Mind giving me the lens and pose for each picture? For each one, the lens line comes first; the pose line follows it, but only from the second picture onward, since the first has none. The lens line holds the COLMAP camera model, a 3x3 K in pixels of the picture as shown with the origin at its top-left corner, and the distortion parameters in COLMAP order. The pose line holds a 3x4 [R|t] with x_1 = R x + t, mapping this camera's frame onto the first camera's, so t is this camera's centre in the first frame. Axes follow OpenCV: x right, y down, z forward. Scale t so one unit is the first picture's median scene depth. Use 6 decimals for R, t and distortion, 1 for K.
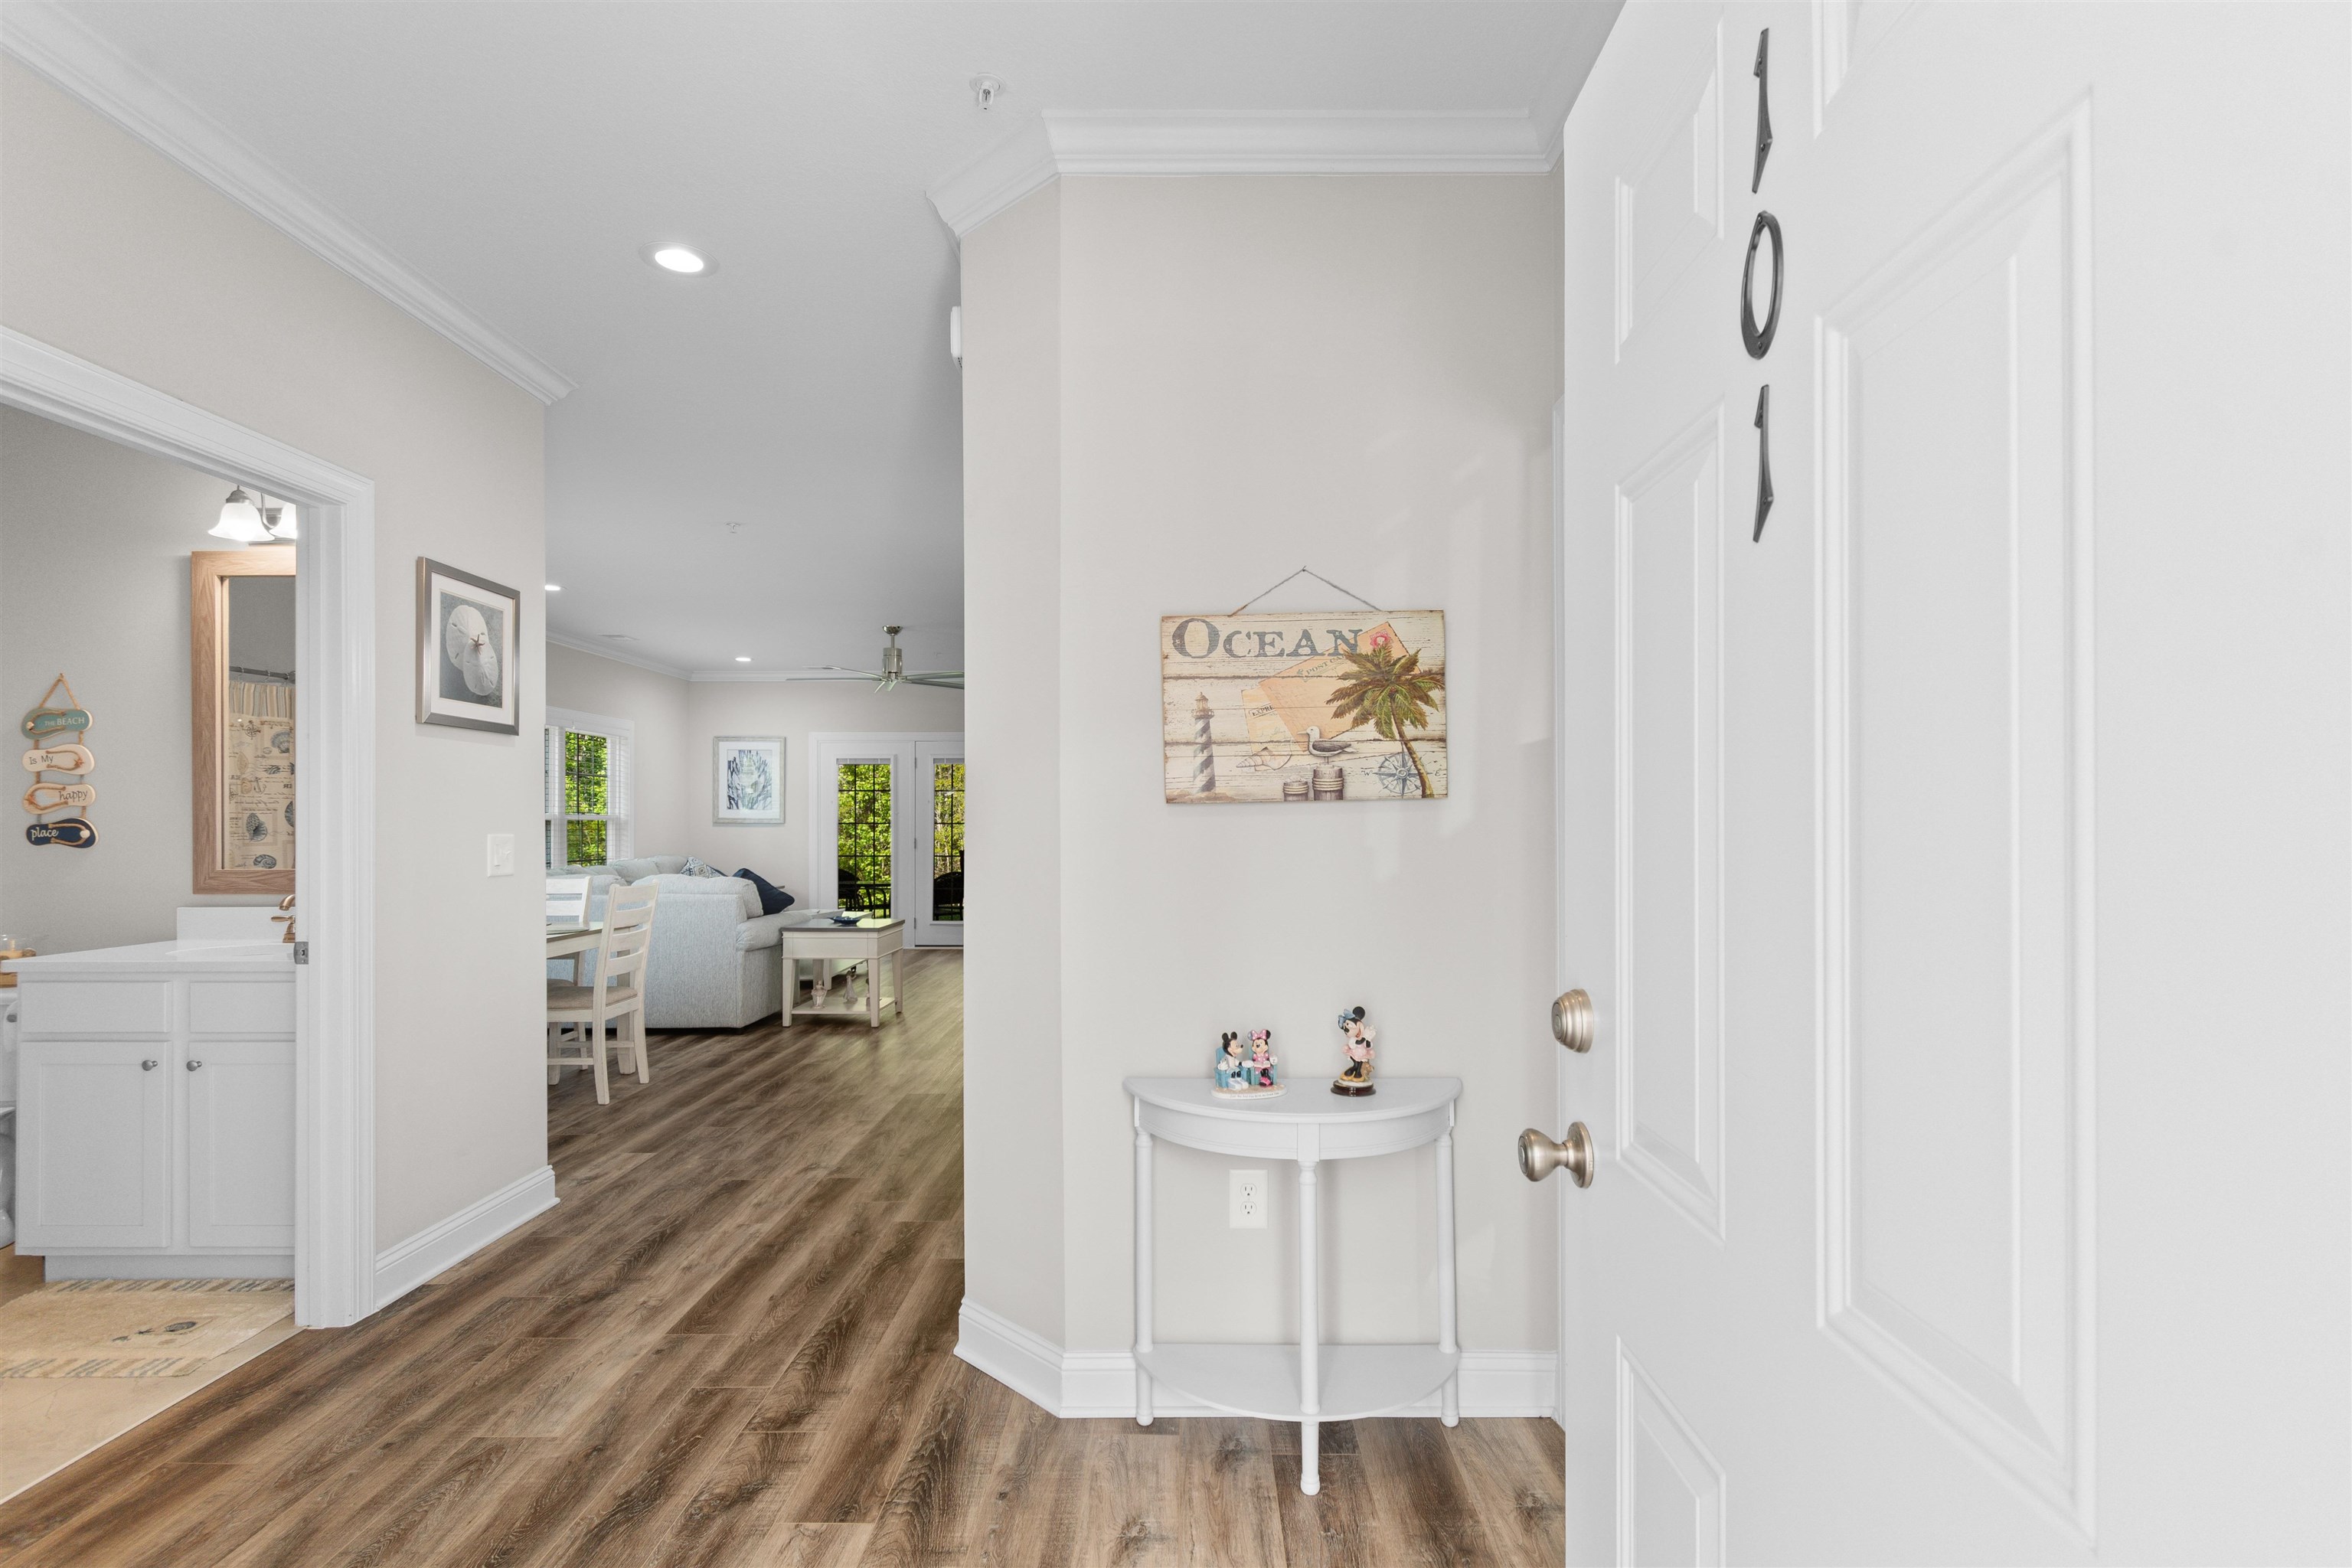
lens RADIAL K [[1124.7, 0, 1187.1], [0, 1124.7, 818.9], [0, 0, 1]] dist [0.000786, 0.000100]
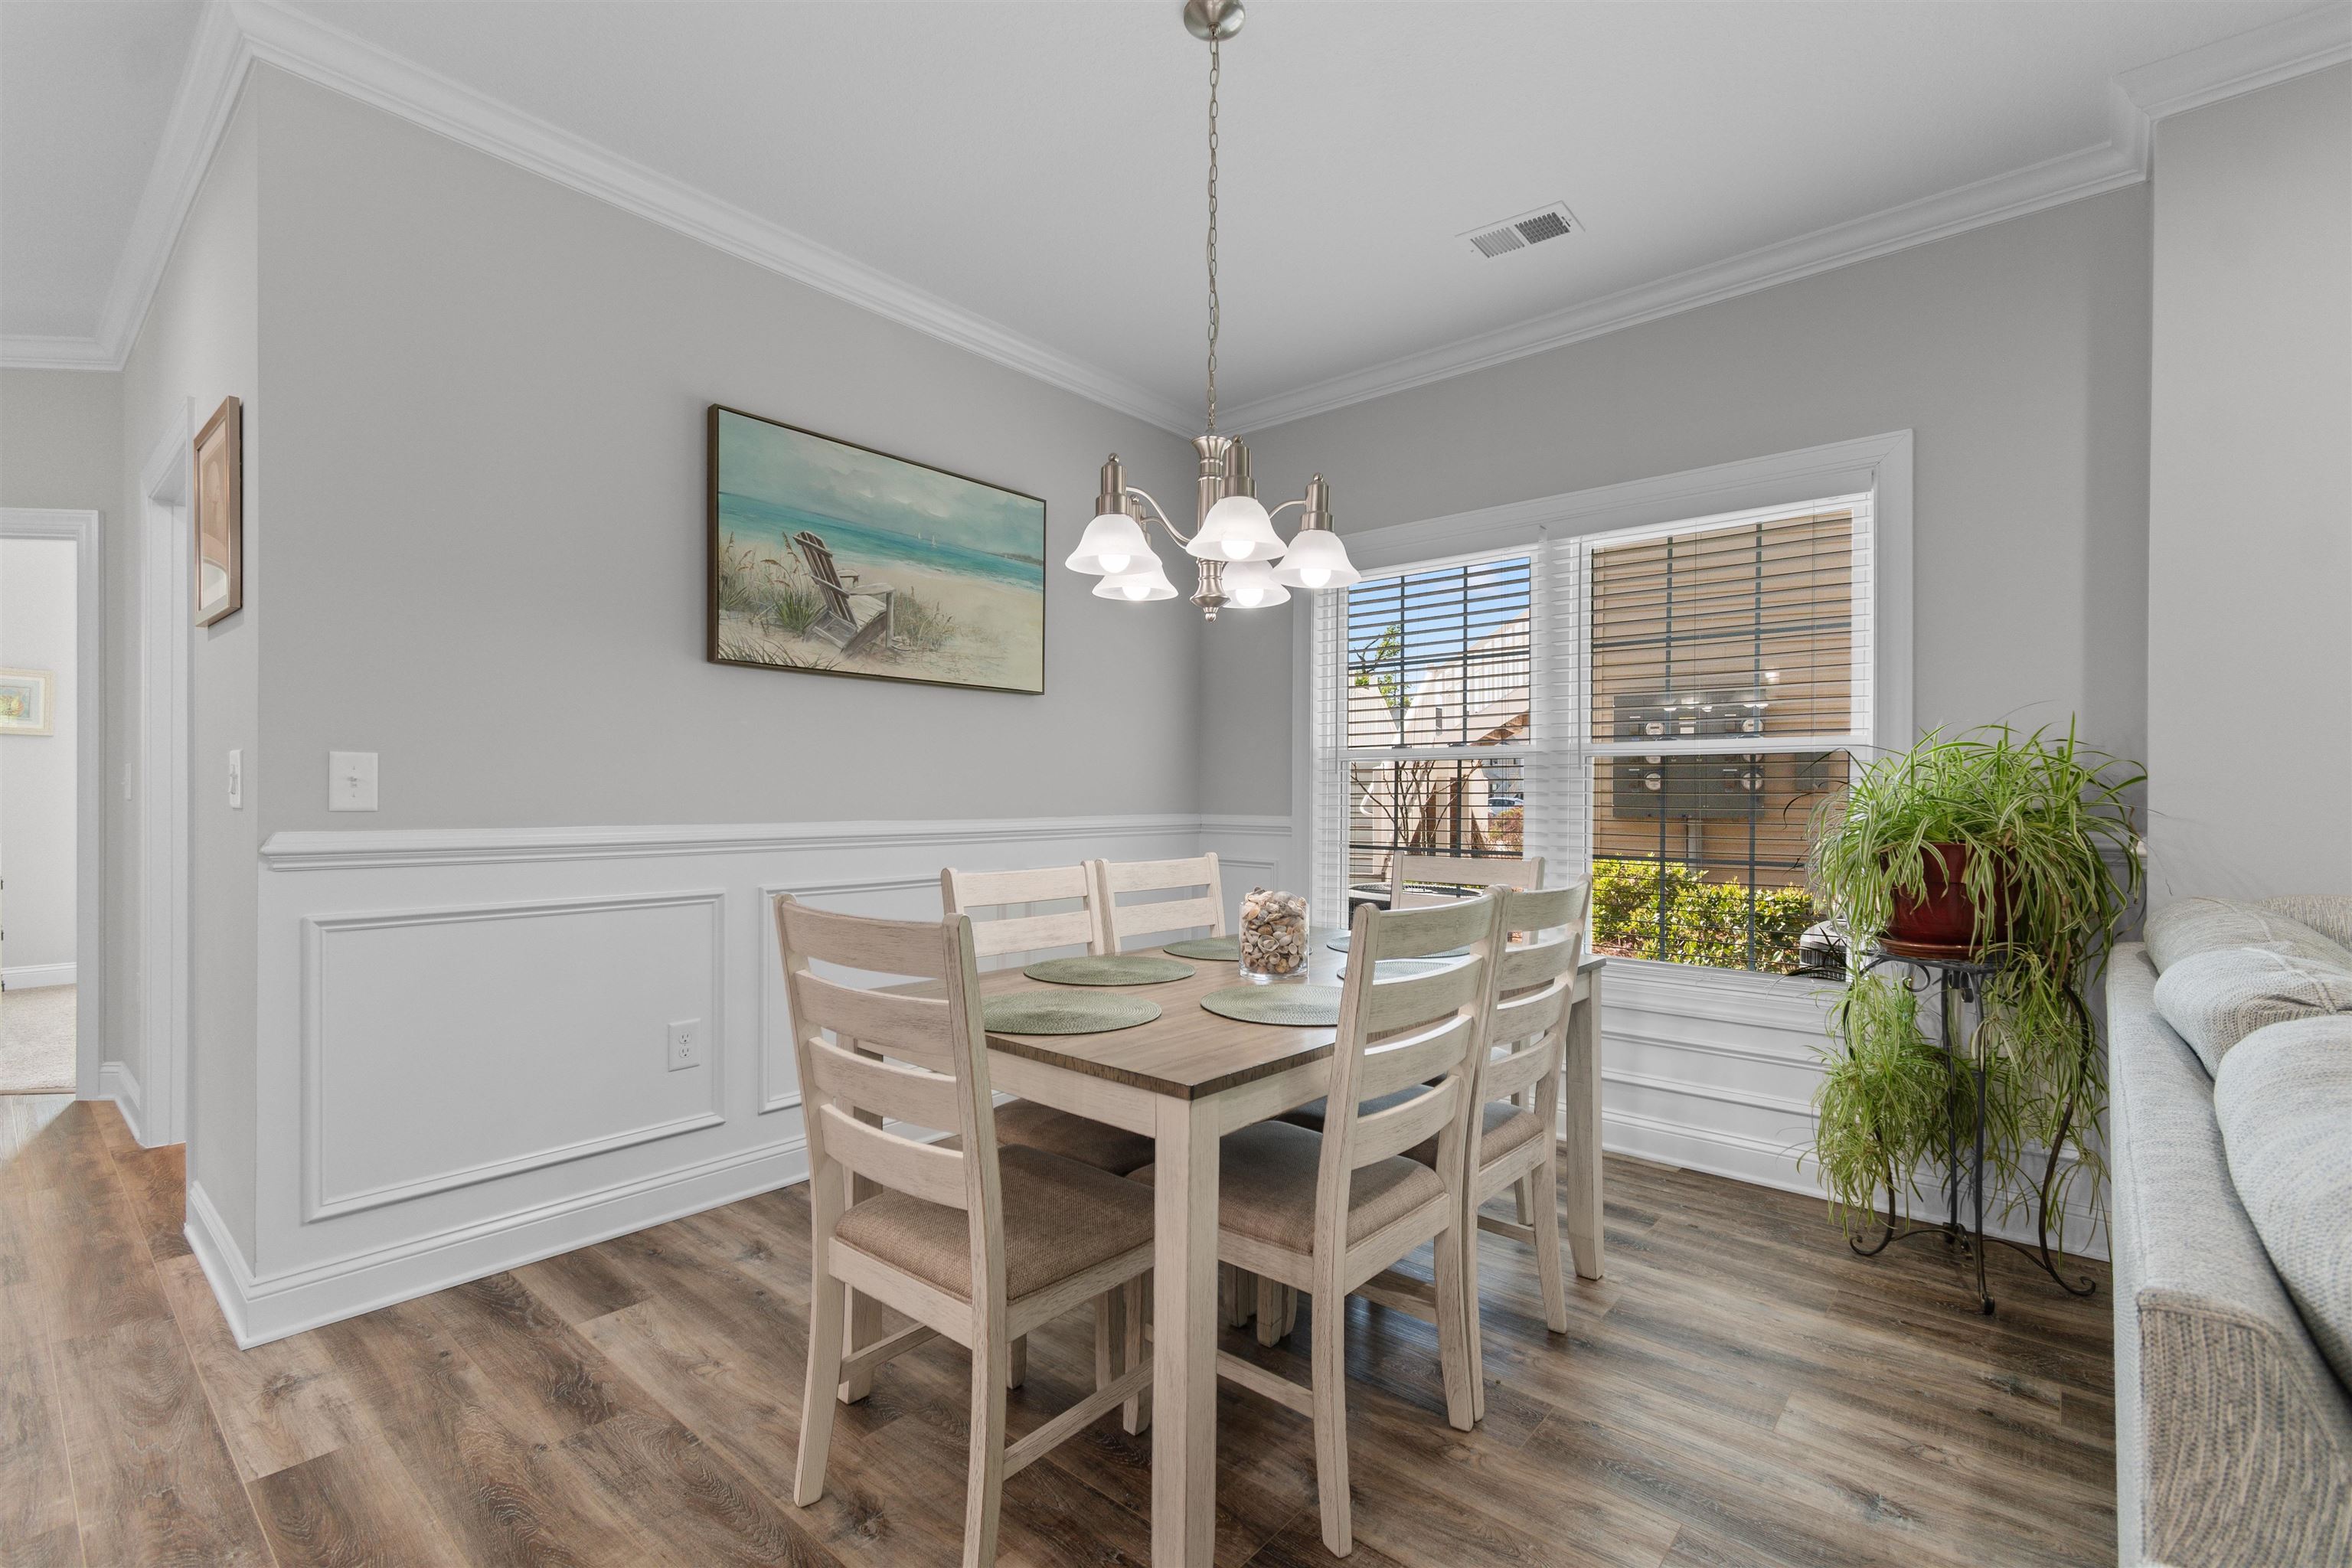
lens RADIAL K [[1040.3, 0, 1180.3], [0, 1040.3, 797.9], [0, 0, 1]] dist [0.001616, -0.000654]
pose [[-0.651847, -0.001113, -0.758350, -0.403915], [-0.004579, 0.999986, 0.002469, 0.032738], [0.758337, 0.005082, -0.651843, 1.535244]]
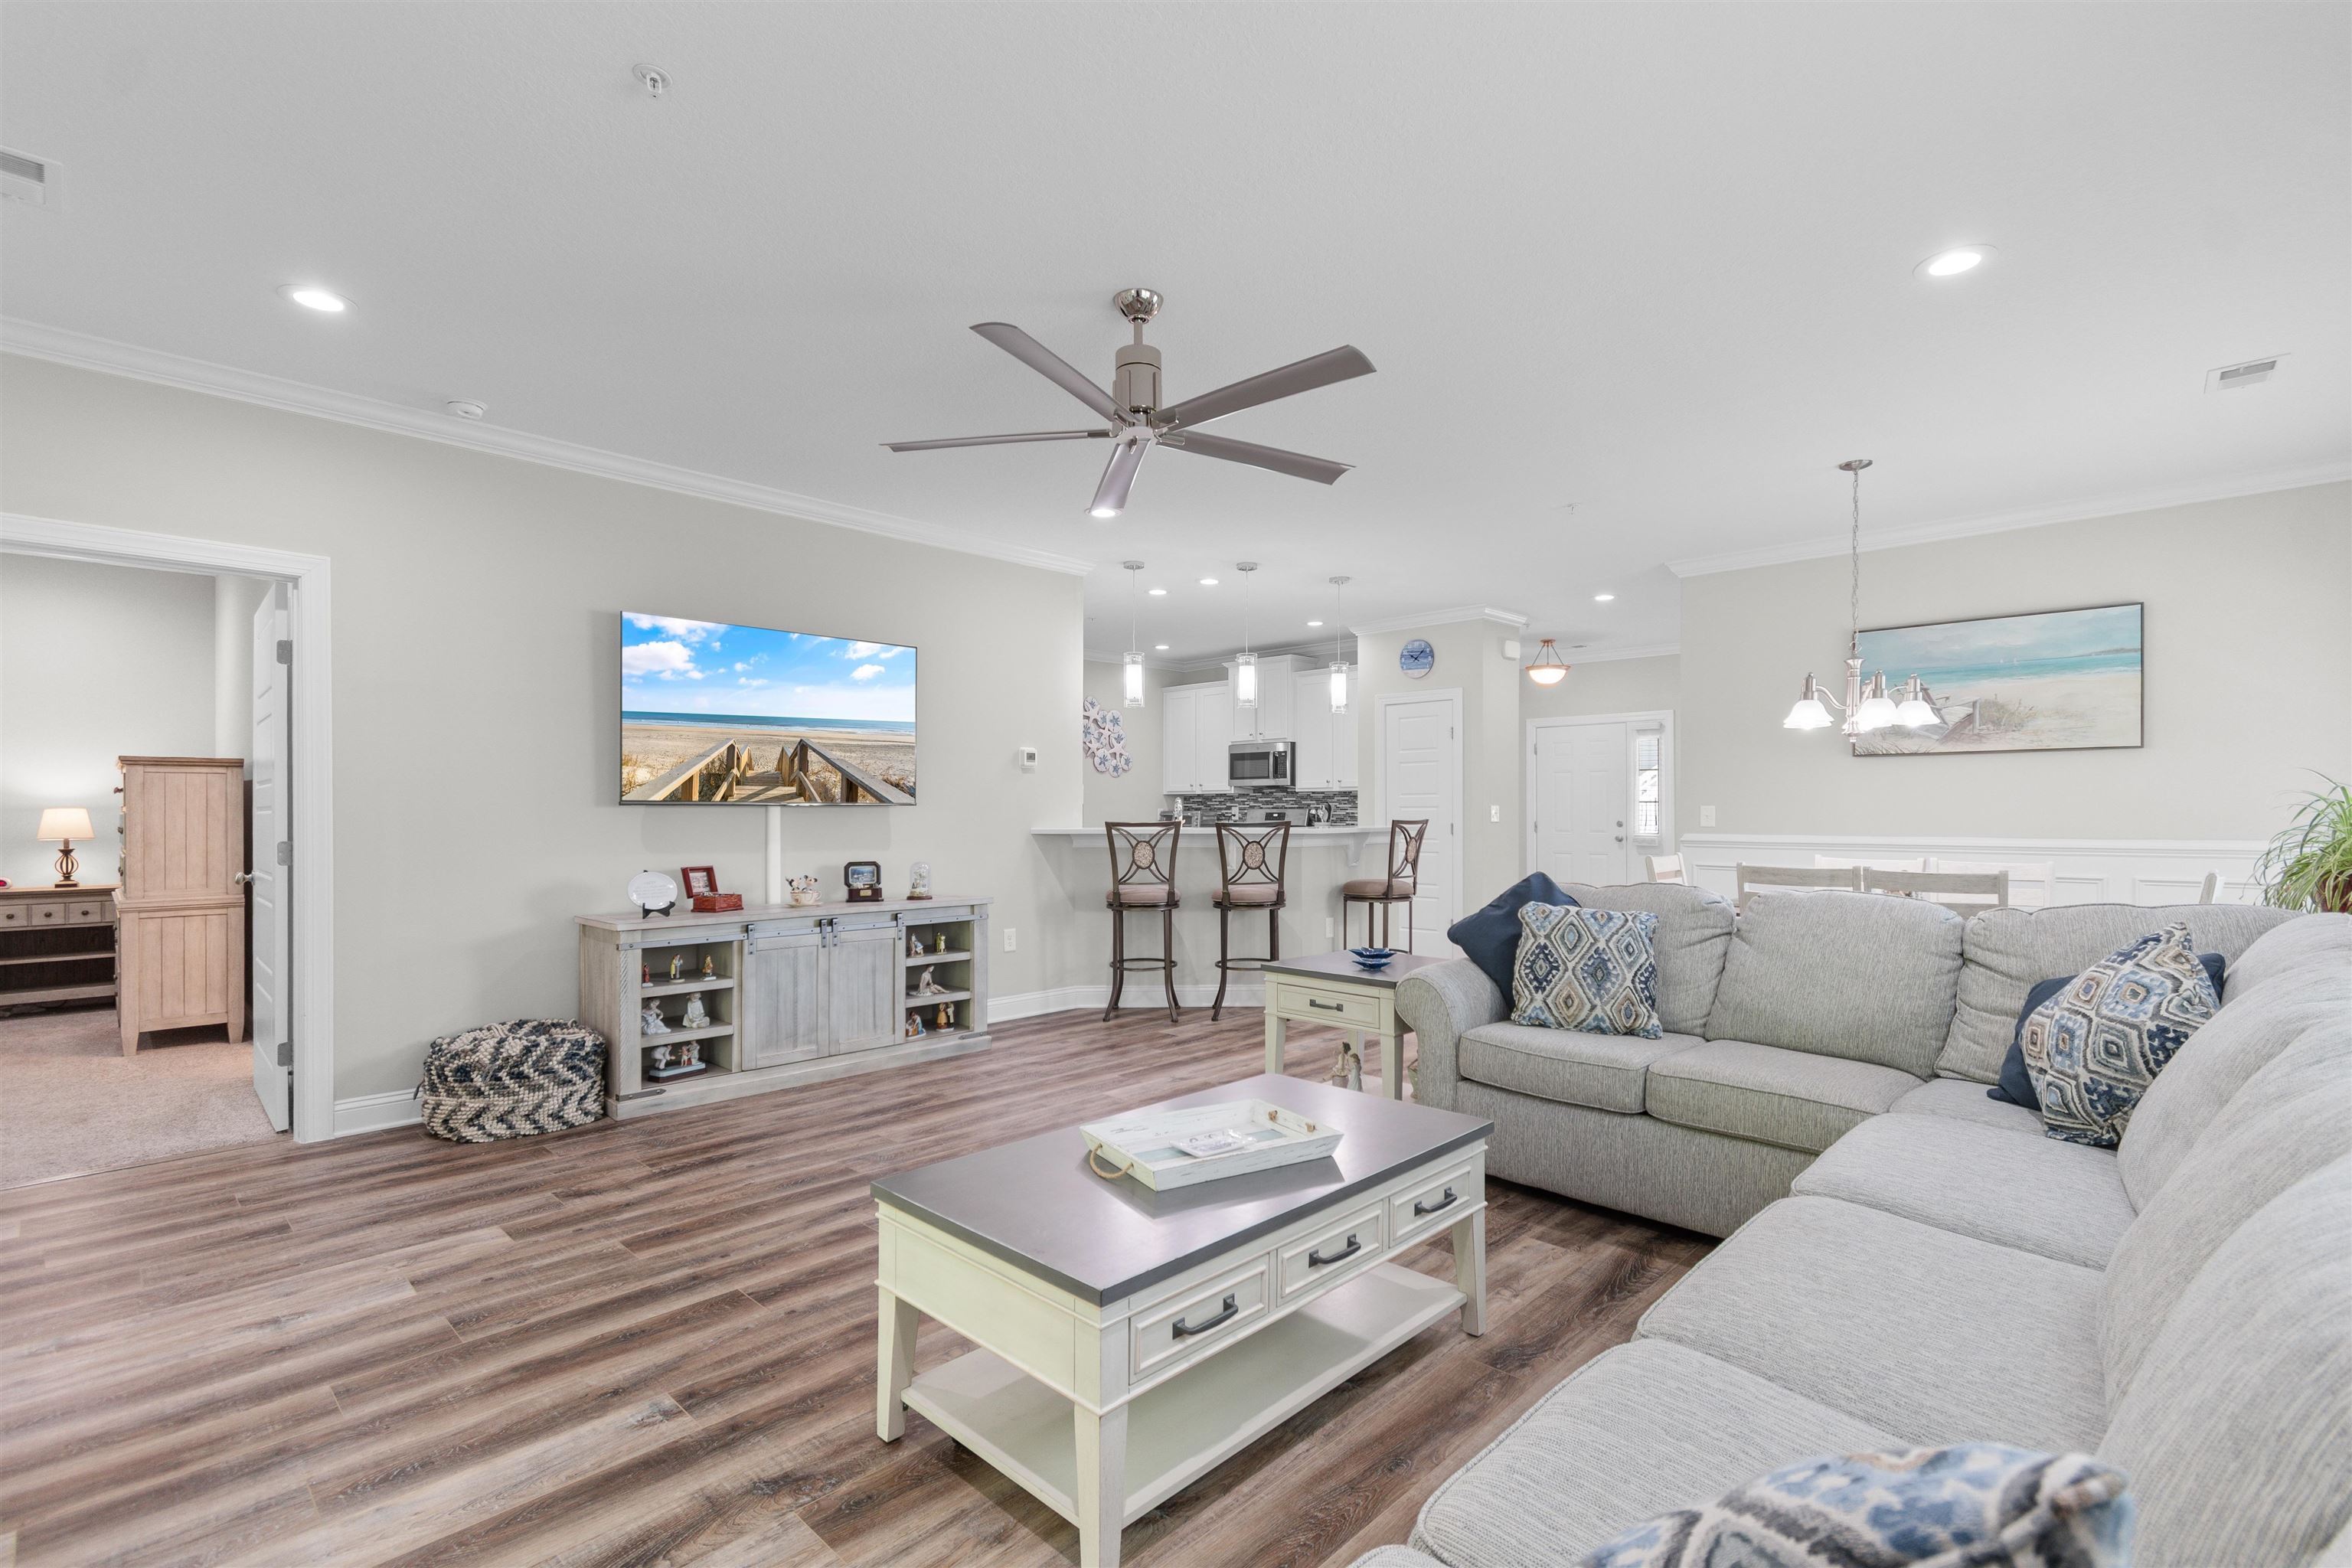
lens RADIAL K [[1065.0, 0, 1177.8], [0, 1065.0, 815.5], [0, 0, 1]] dist [0.003759, 0.000307]
pose [[-0.715804, -0.002241, 0.698298, -1.056001], [0.001020, 0.999990, 0.004255, 0.018919], [-0.698301, 0.003758, -0.715795, 2.495008]]
